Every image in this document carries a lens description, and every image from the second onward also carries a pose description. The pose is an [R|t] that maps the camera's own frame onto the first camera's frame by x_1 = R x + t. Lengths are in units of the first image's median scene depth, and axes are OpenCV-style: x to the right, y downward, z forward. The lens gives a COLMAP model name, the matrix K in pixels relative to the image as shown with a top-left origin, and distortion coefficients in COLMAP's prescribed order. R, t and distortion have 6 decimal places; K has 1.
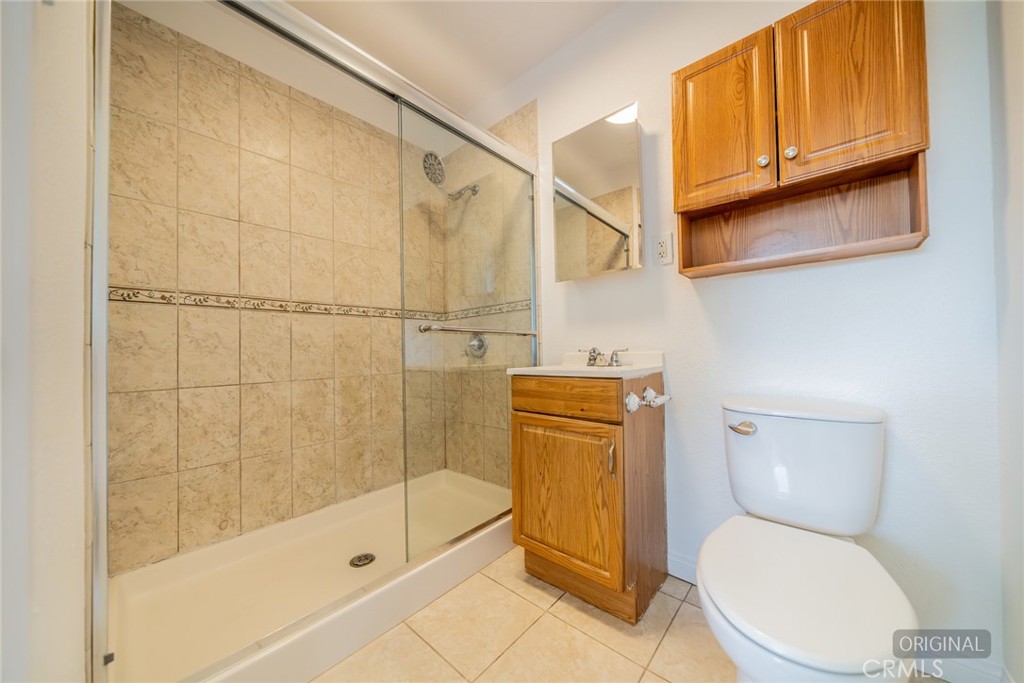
lens RADIAL K [[357.7, 0, 506.2], [0, 357.7, 346.2], [0, 0, 1]] dist [-0.006370, 0.000060]
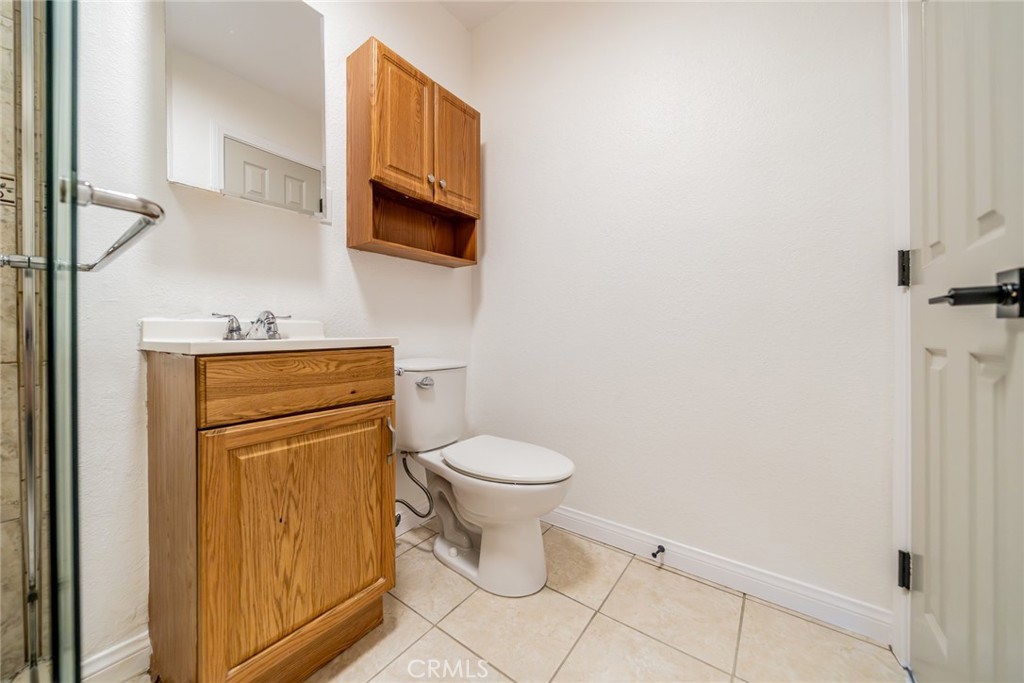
lens RADIAL K [[361.1, 0, 511.8], [0, 361.1, 332.4], [0, 0, 1]] dist [-0.006501, -0.000020]
pose [[-0.090358, 0.014452, 0.995805, -0.562546], [-0.005796, 0.999870, -0.015037, 0.062157], [-0.995893, -0.007130, -0.090262, 0.731840]]
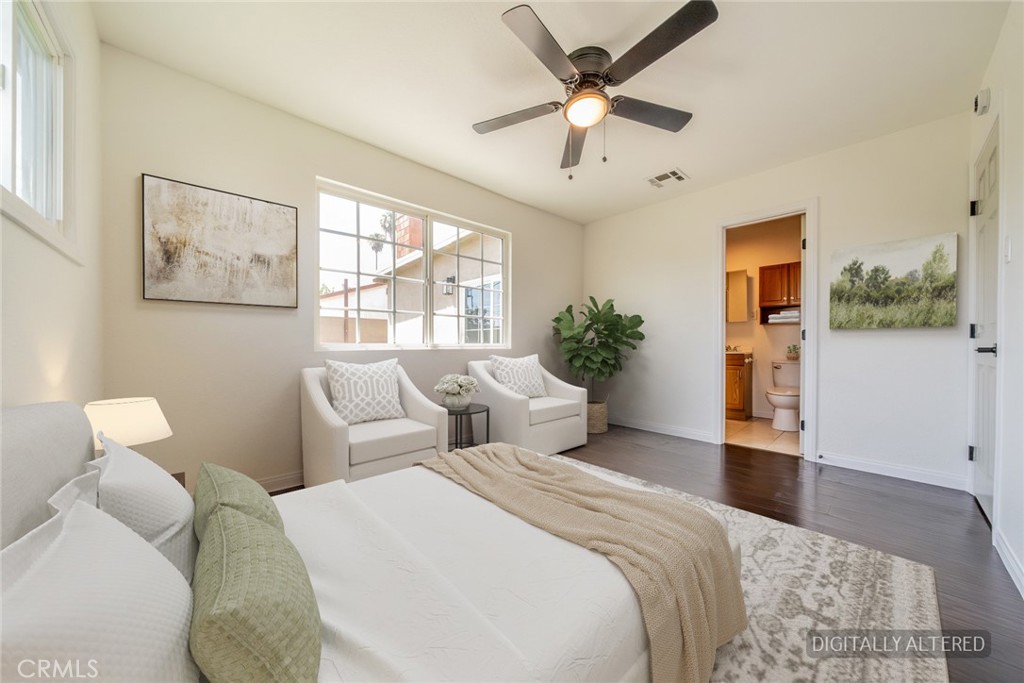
lens RADIAL K [[357.7, 0, 506.2], [0, 357.7, 346.2], [0, 0, 1]] dist [-0.006370, 0.000060]
pose [[0.994819, 0.019261, -0.099825, -1.749312], [-0.017187, 0.999619, 0.021591, -0.026692], [0.100203, -0.019763, 0.994771, -2.909919]]
